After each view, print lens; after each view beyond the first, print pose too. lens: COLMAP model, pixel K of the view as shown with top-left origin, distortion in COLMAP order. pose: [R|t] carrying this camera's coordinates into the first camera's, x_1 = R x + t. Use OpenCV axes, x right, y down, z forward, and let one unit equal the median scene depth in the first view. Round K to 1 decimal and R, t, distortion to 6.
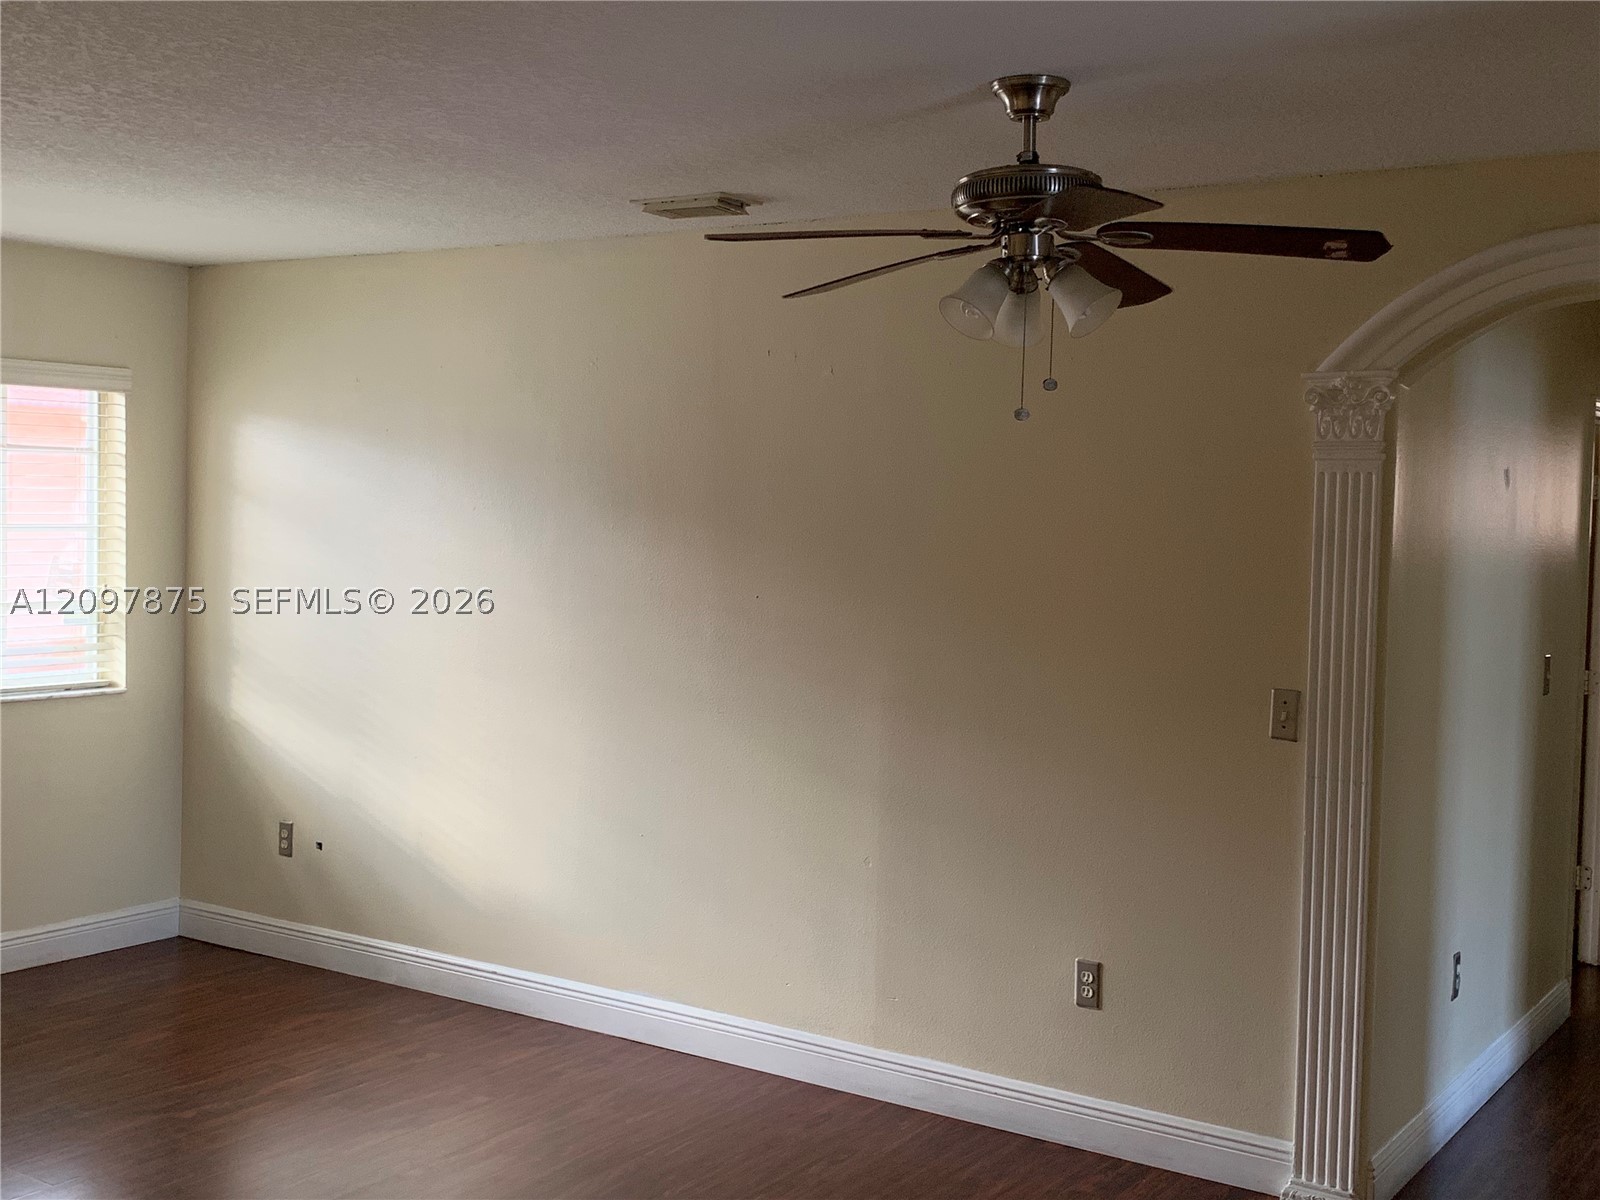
lens RADIAL K [[1909.4, 0, 800.6], [0, 1909.4, 598.5], [0, 0, 1]] dist [0.025910, 0.000000]
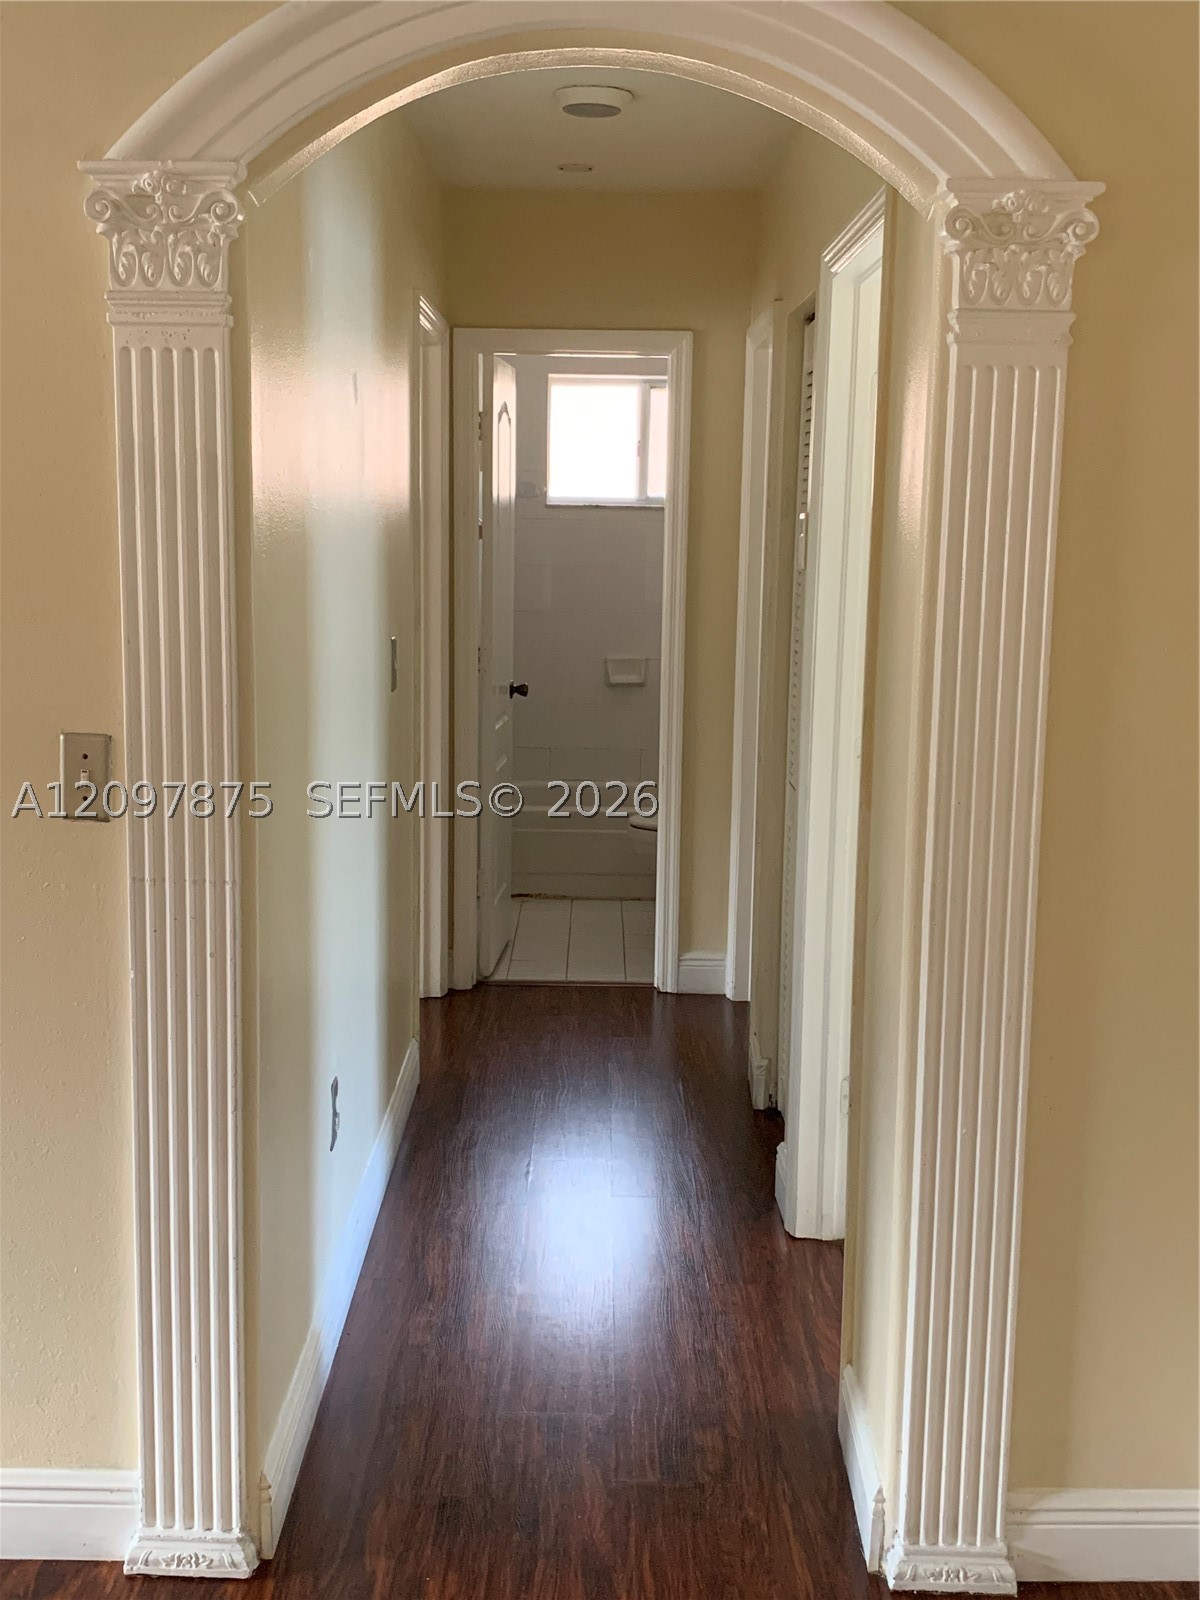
lens RADIAL K [[1909.4, 0, 615.9], [0, 1909.4, 746.3], [0, 0, 1]] dist [0.025910, 0.000000]
pose [[0.839424, -0.087752, 0.536347, 0.081852], [0.037695, 0.993903, 0.103618, -0.002290], [-0.542169, -0.066762, 0.837613, 0.445284]]
